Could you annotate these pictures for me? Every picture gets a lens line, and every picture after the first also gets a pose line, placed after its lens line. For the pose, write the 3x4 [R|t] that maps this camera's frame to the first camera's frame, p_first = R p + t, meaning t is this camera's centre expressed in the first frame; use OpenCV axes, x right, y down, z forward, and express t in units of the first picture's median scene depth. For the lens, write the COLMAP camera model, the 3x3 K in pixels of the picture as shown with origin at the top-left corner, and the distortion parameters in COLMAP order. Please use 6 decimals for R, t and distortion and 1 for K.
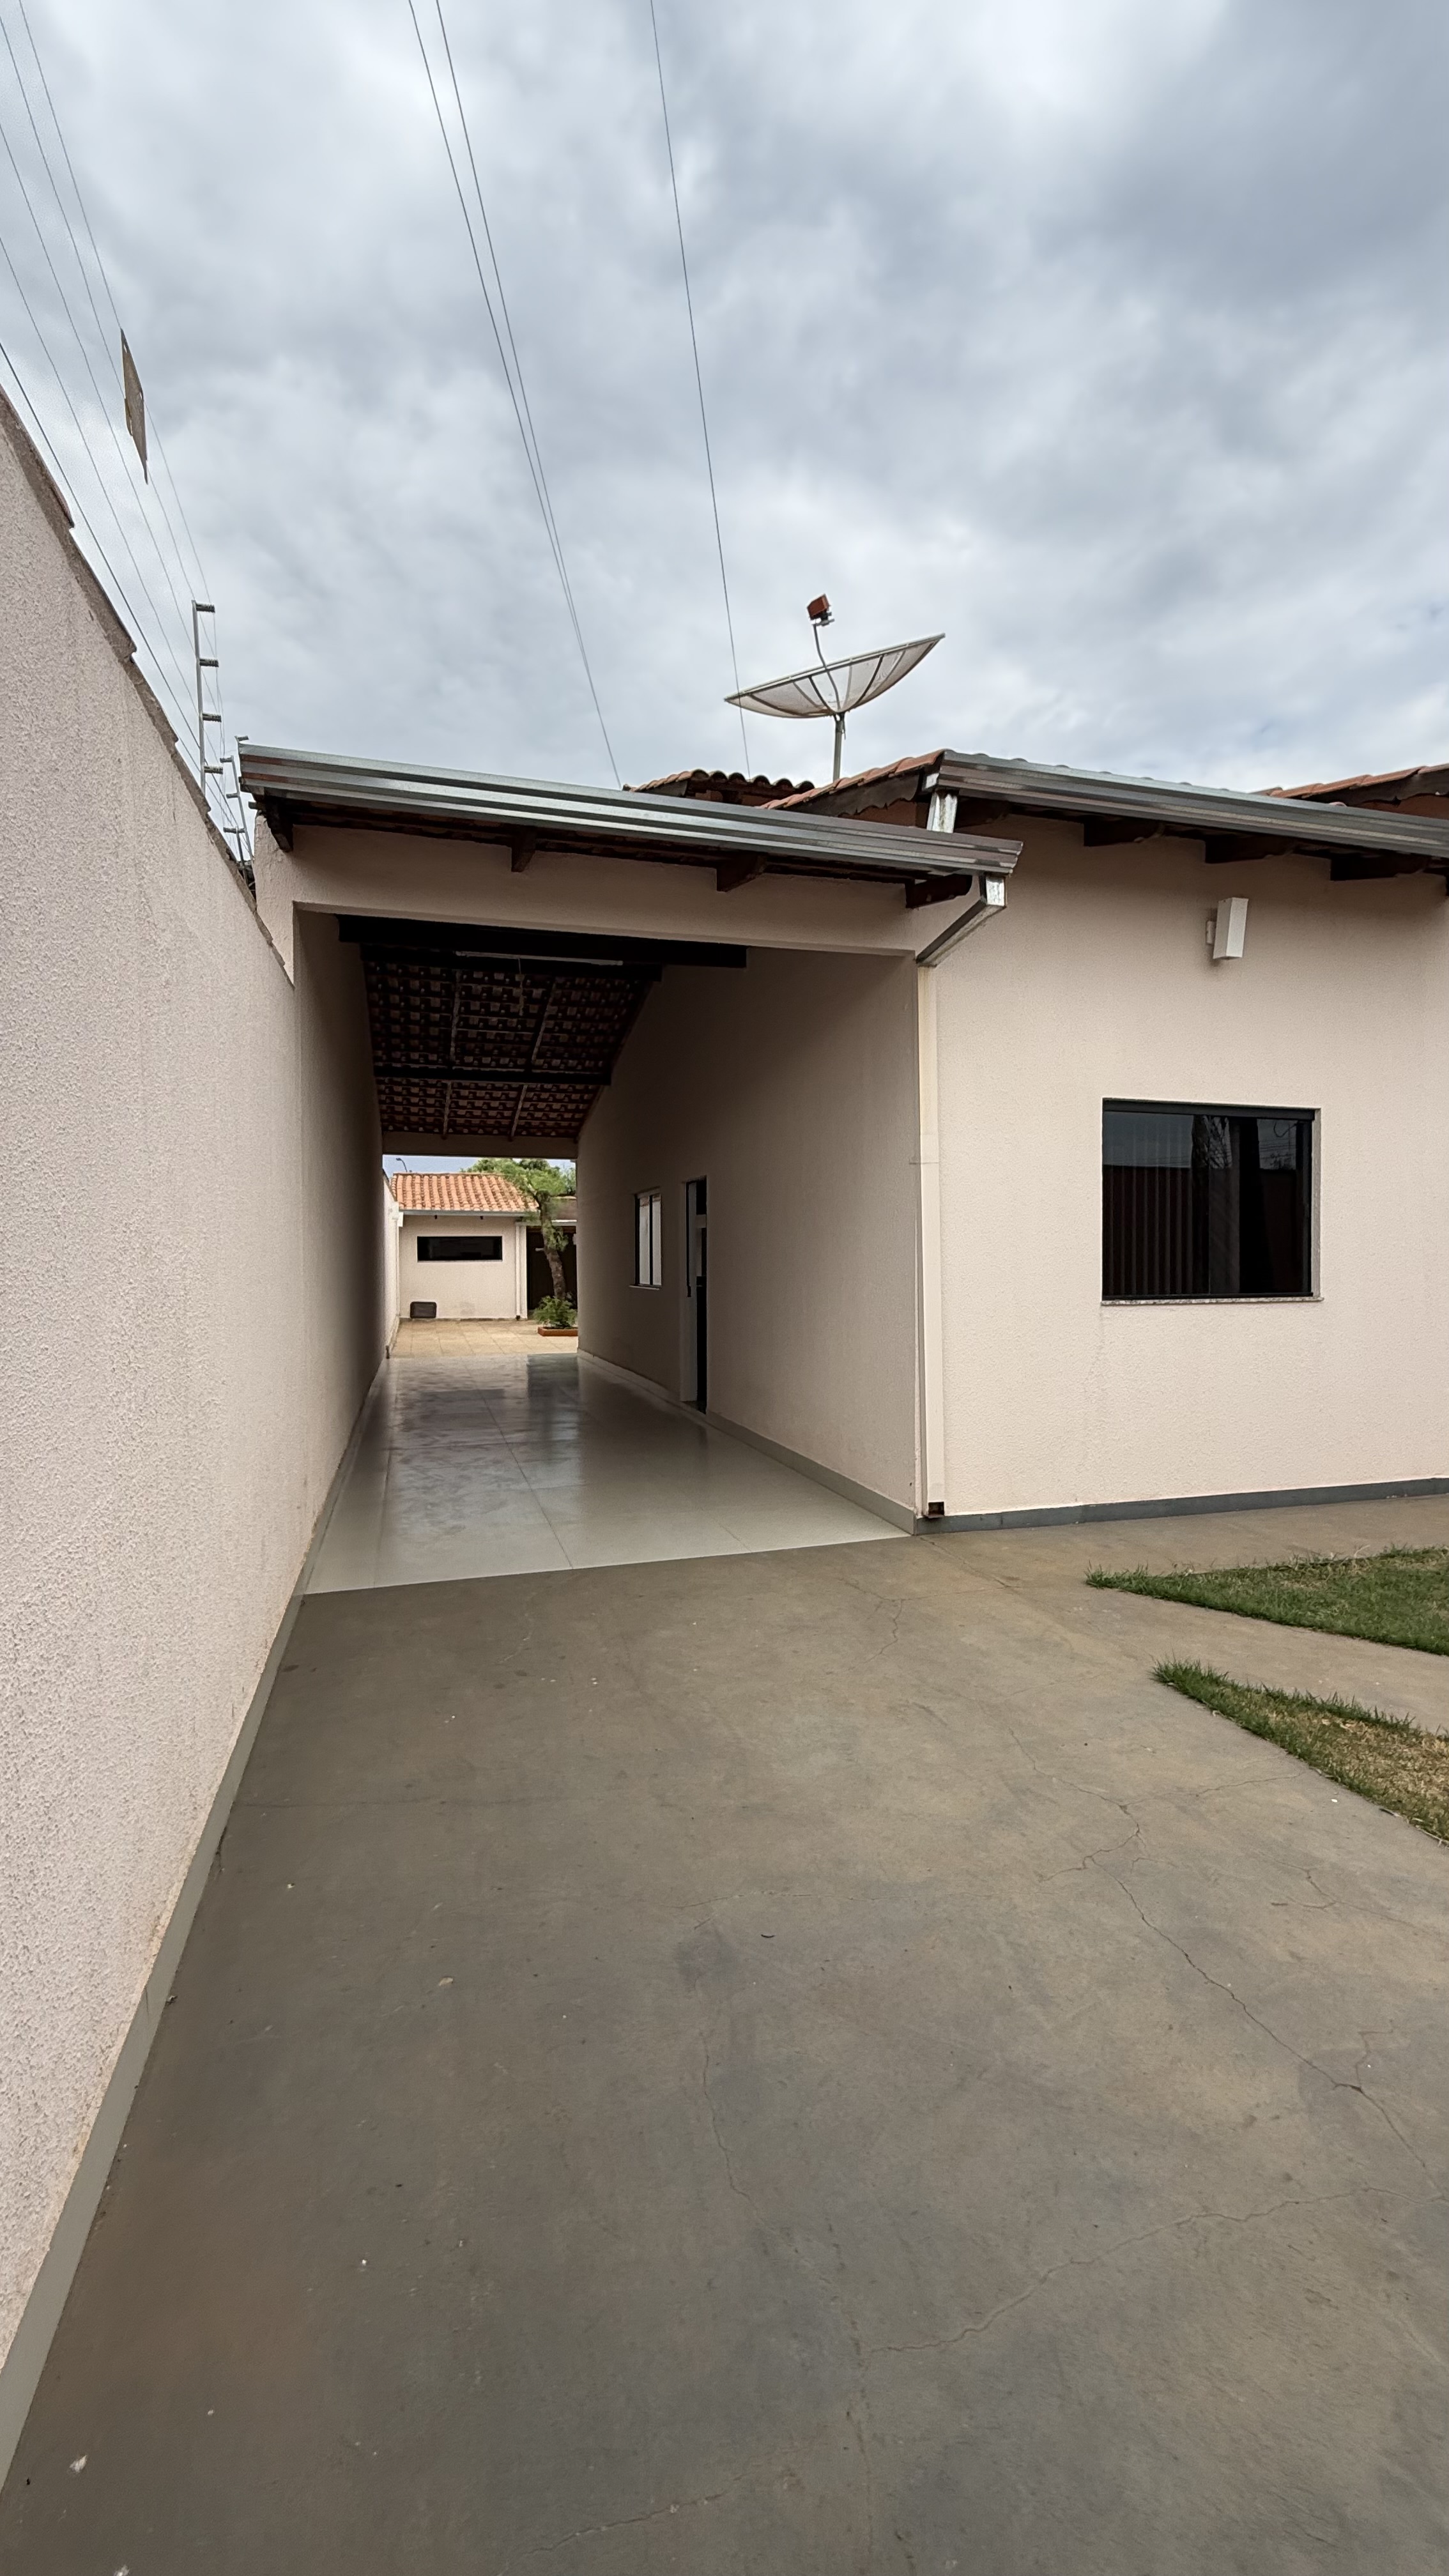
lens RADIAL K [[1031.4, 0, 721.0], [0, 1031.4, 1285.7], [0, 0, 1]] dist [-0.000943, 0.000333]
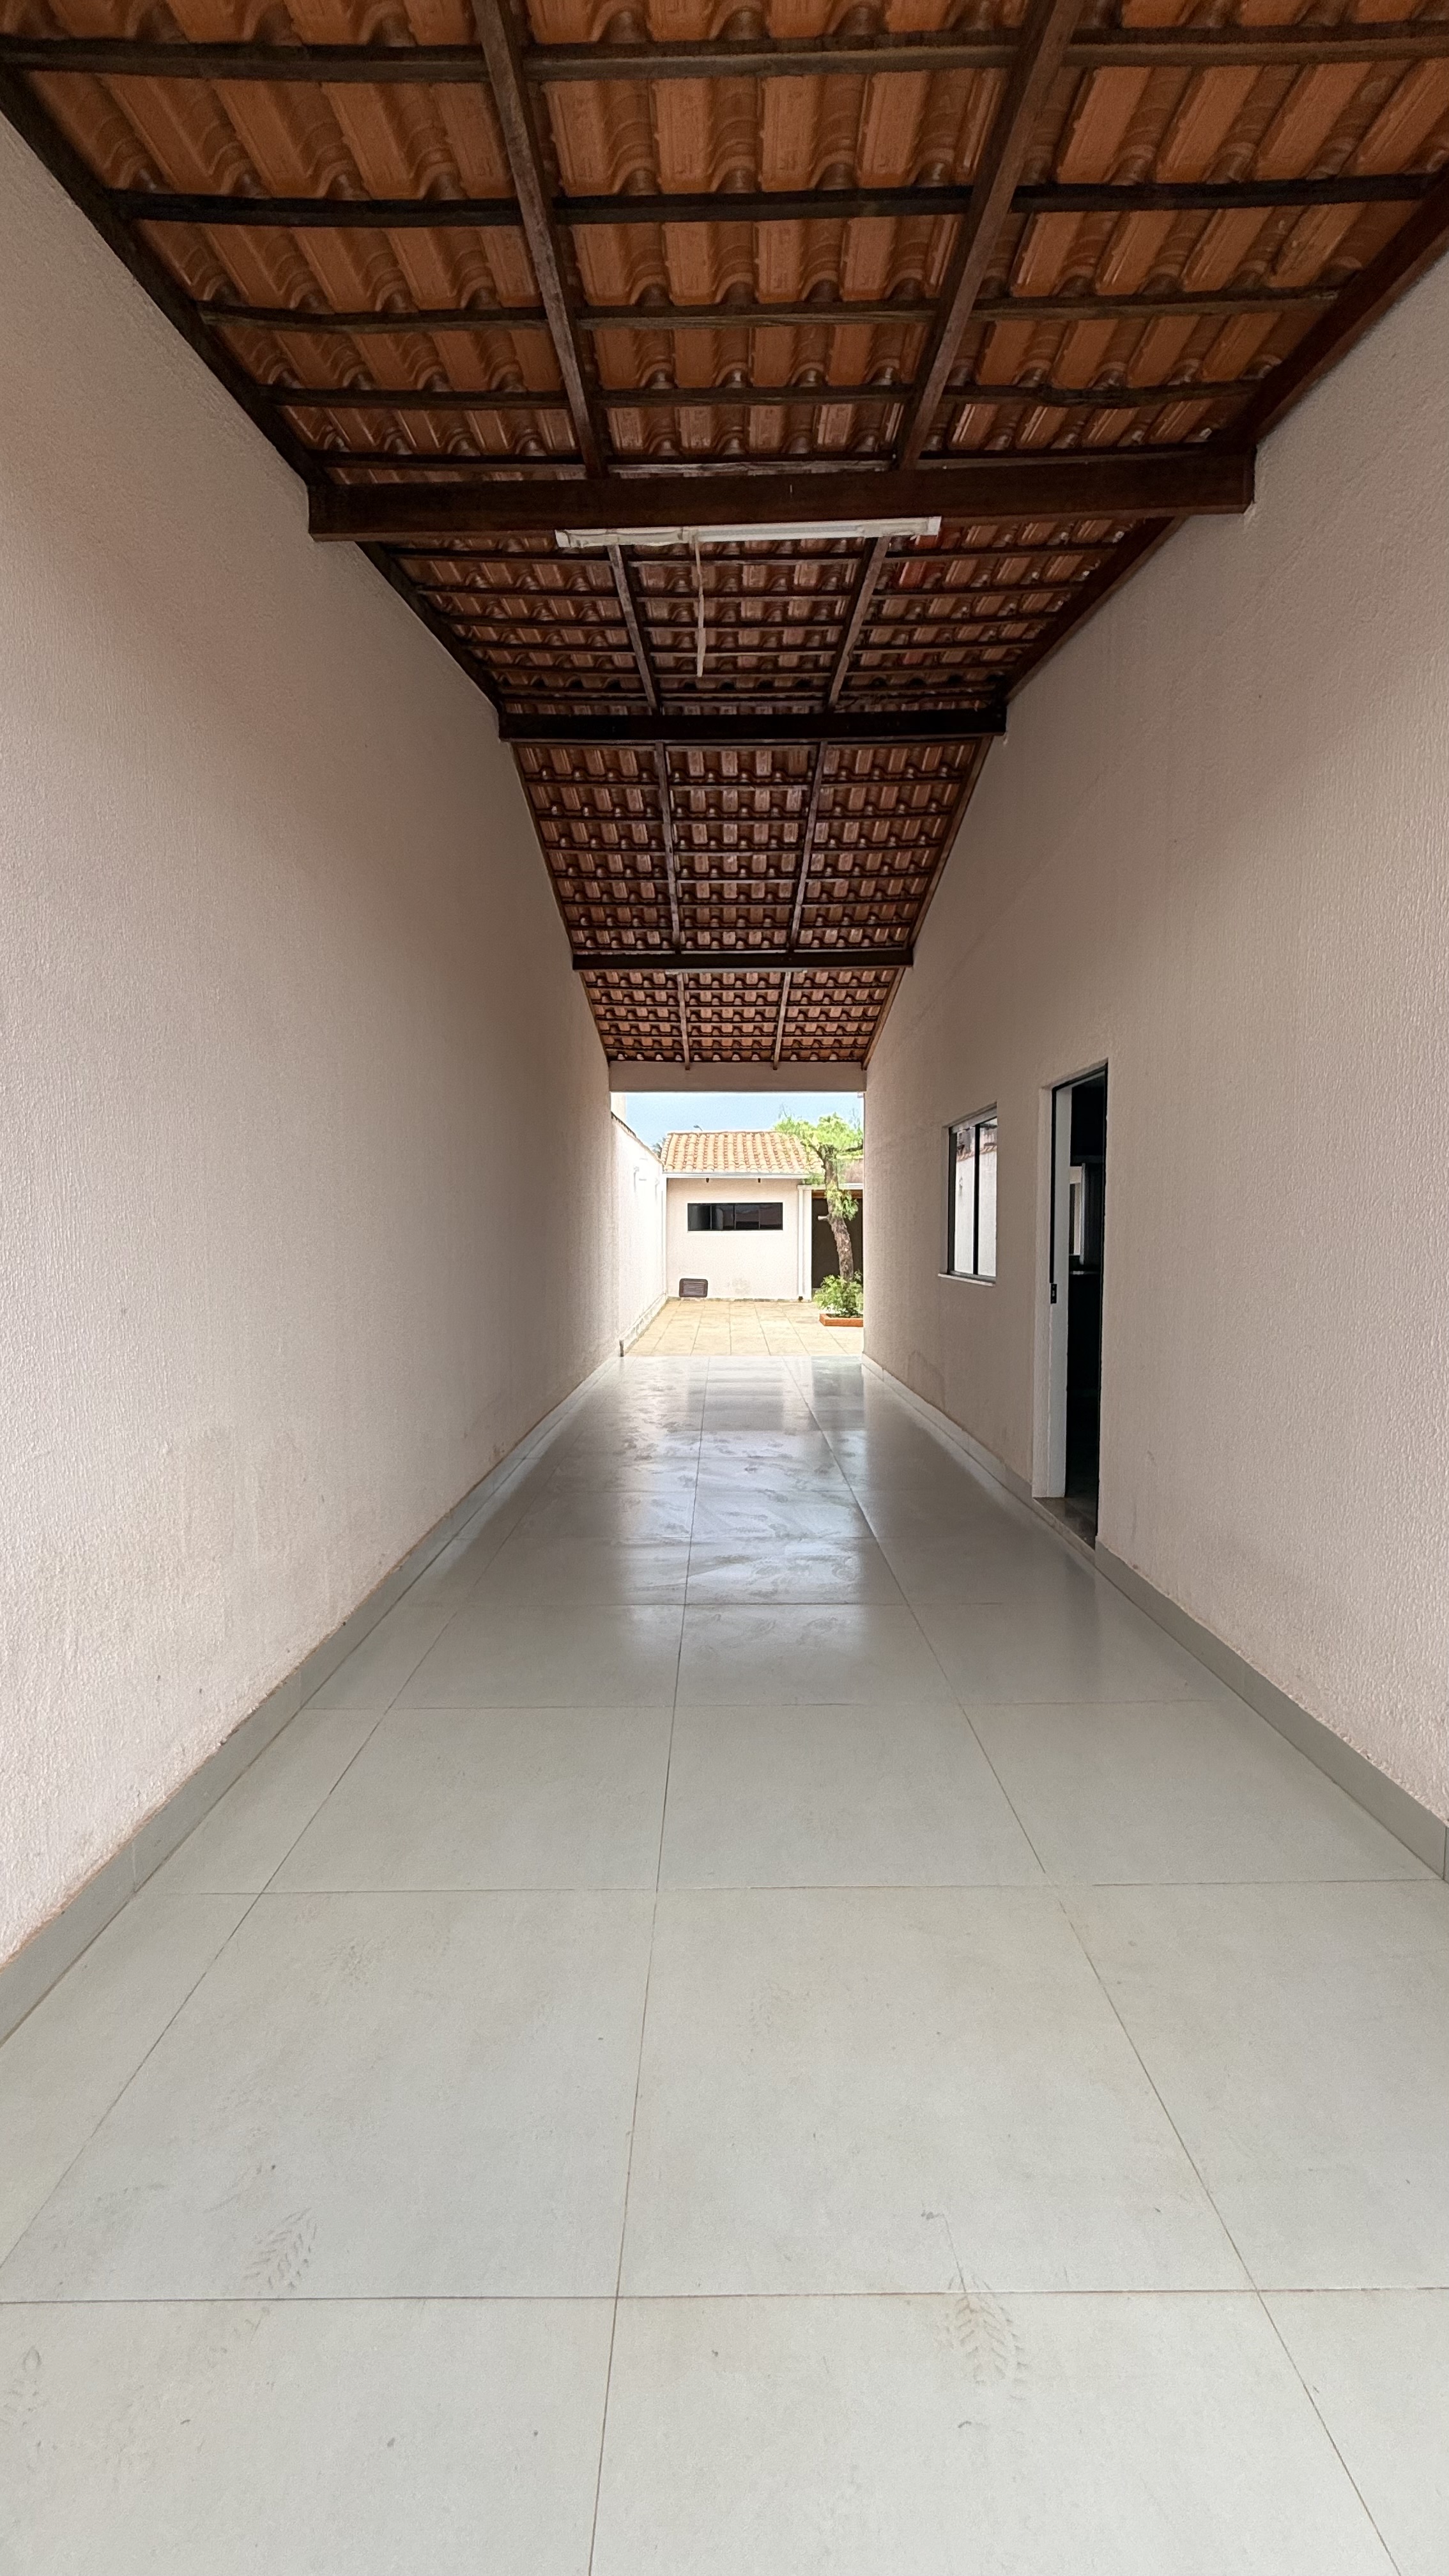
lens RADIAL K [[1031.4, 0, 716.9], [0, 1031.4, 1291.3], [0, 0, 1]] dist [-0.000943, 0.000333]
pose [[0.957123, 0.019268, -0.289041, -0.039764], [-0.009484, 0.999335, 0.035212, -0.010765], [0.289527, -0.030961, 0.956669, 0.397322]]
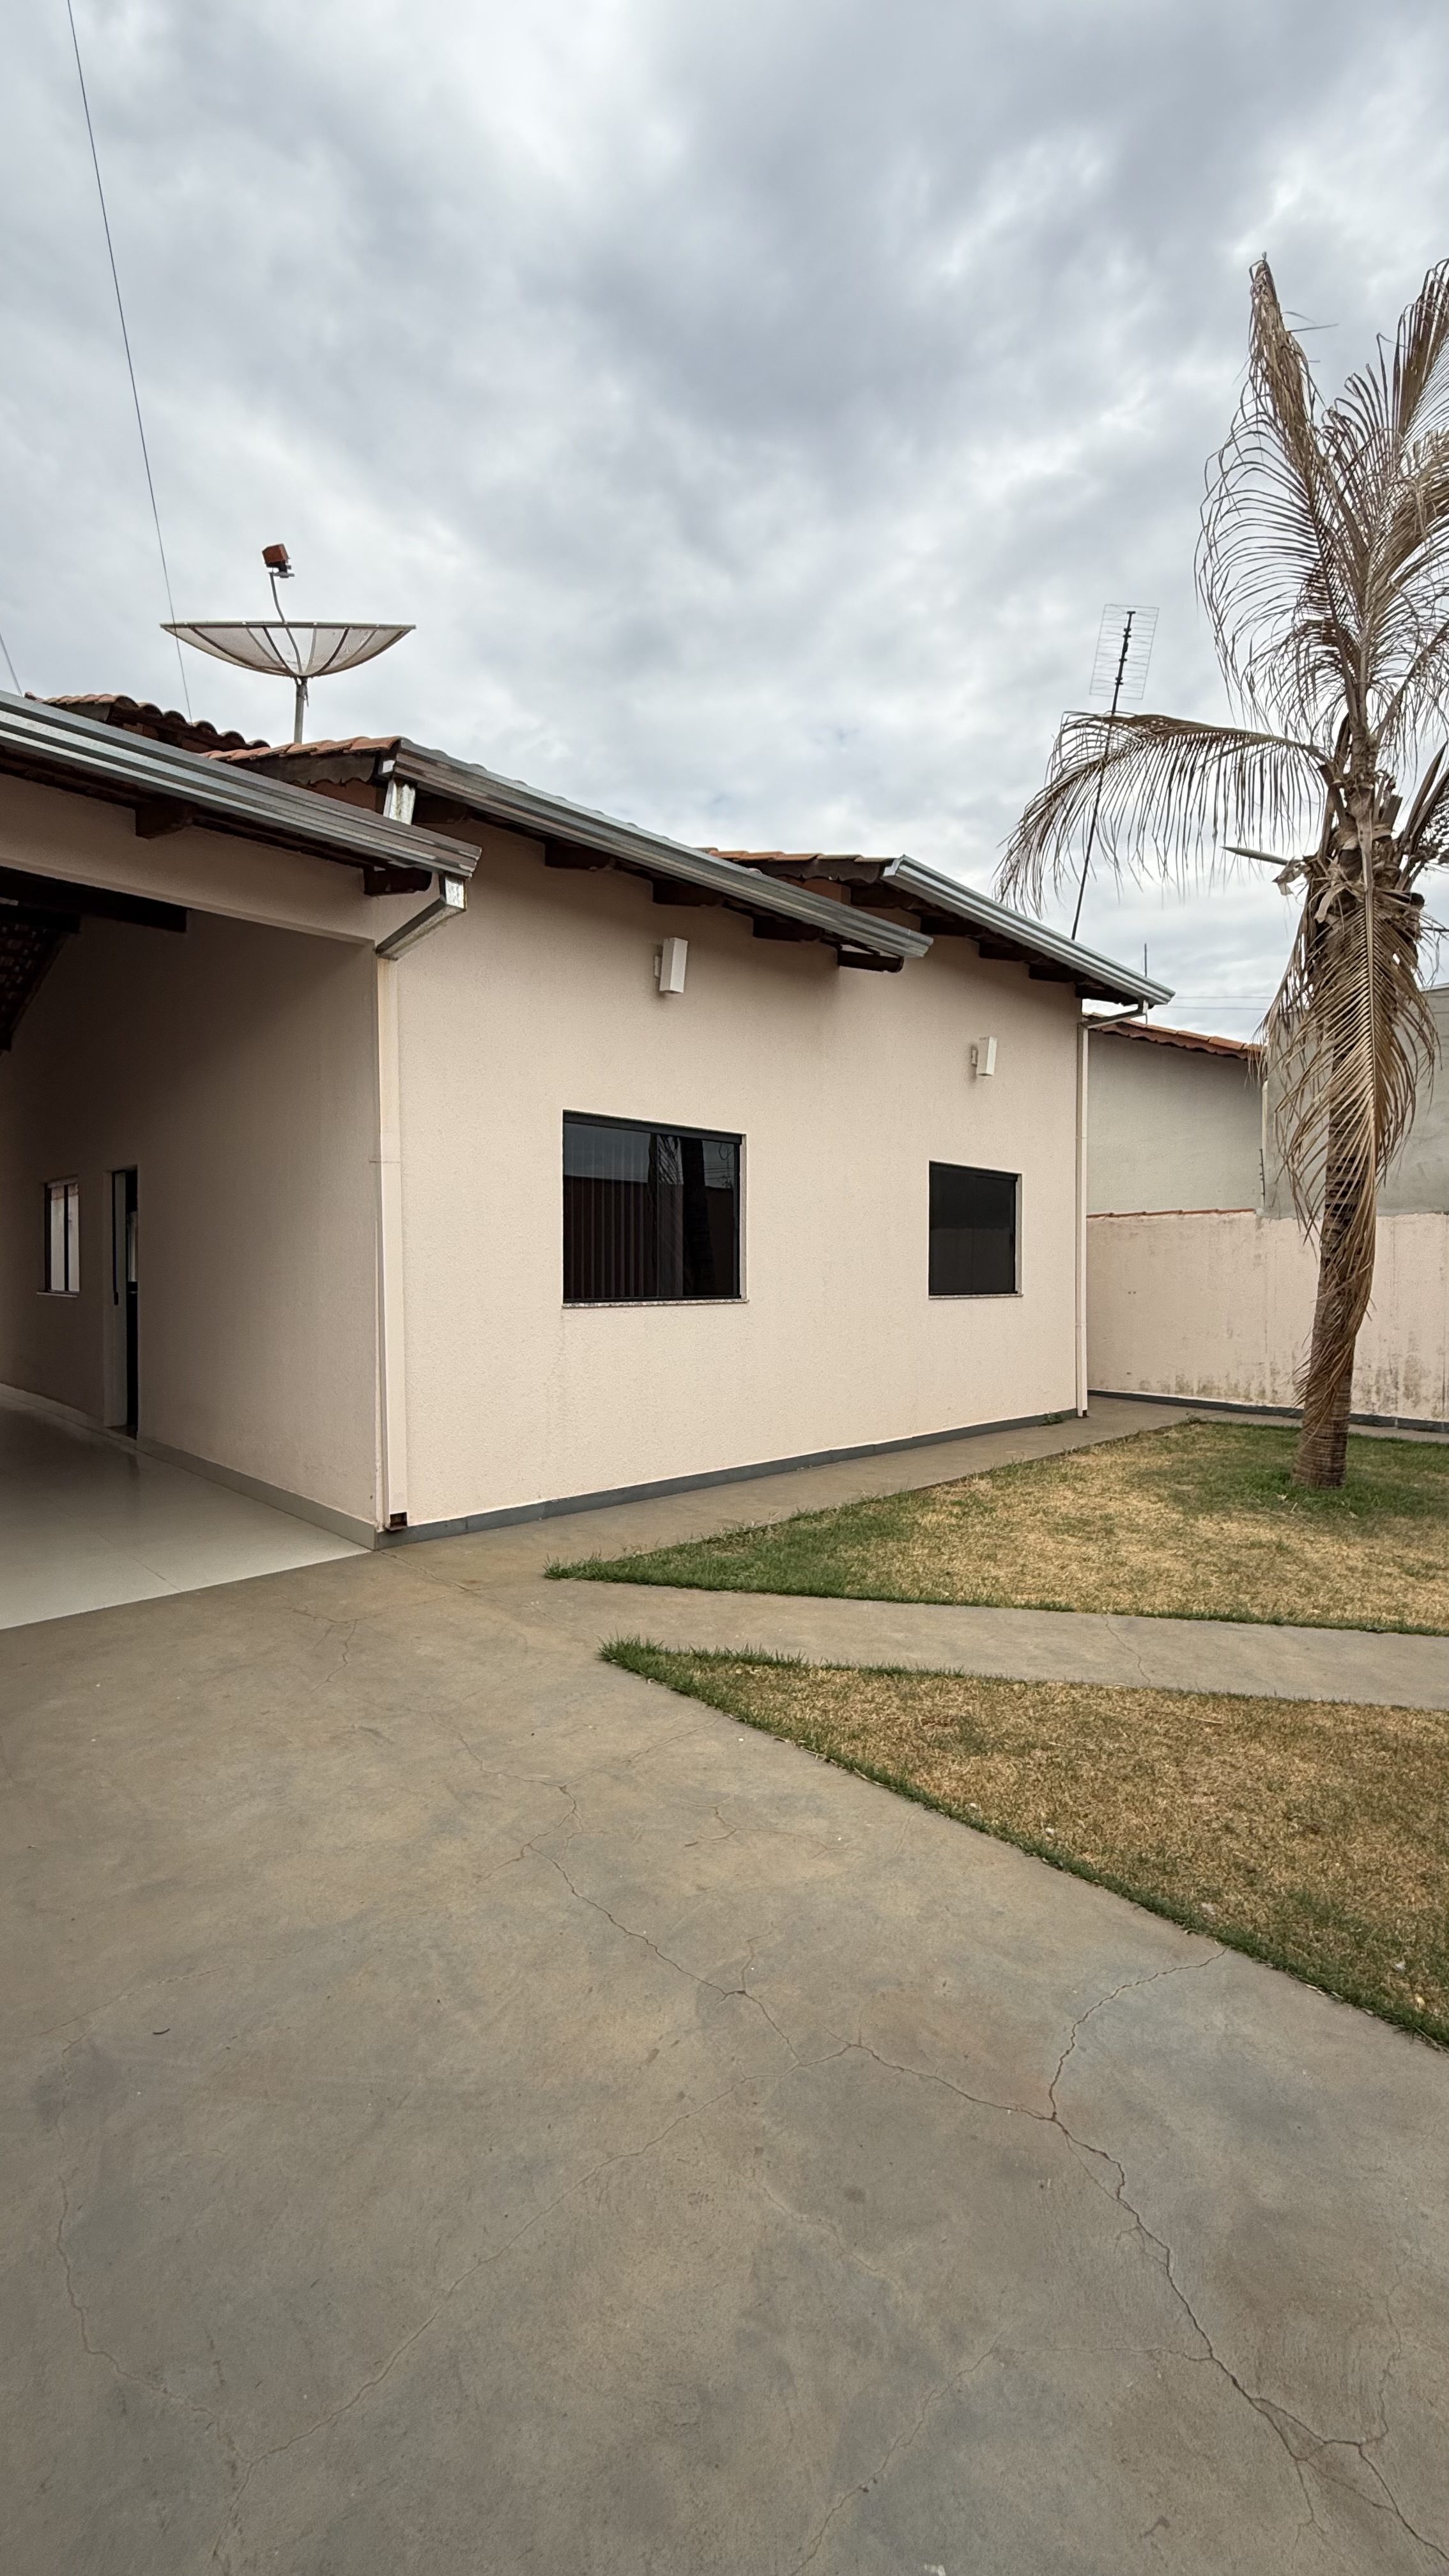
lens RADIAL K [[1031.4, 0, 727.2], [0, 1031.4, 1283.8], [0, 0, 1]] dist [-0.000943, 0.000333]
pose [[0.882113, 0.001000, 0.471036, 0.012347], [0.003379, 0.999959, -0.008452, 0.002035], [-0.471025, 0.009047, 0.882073, 0.000574]]
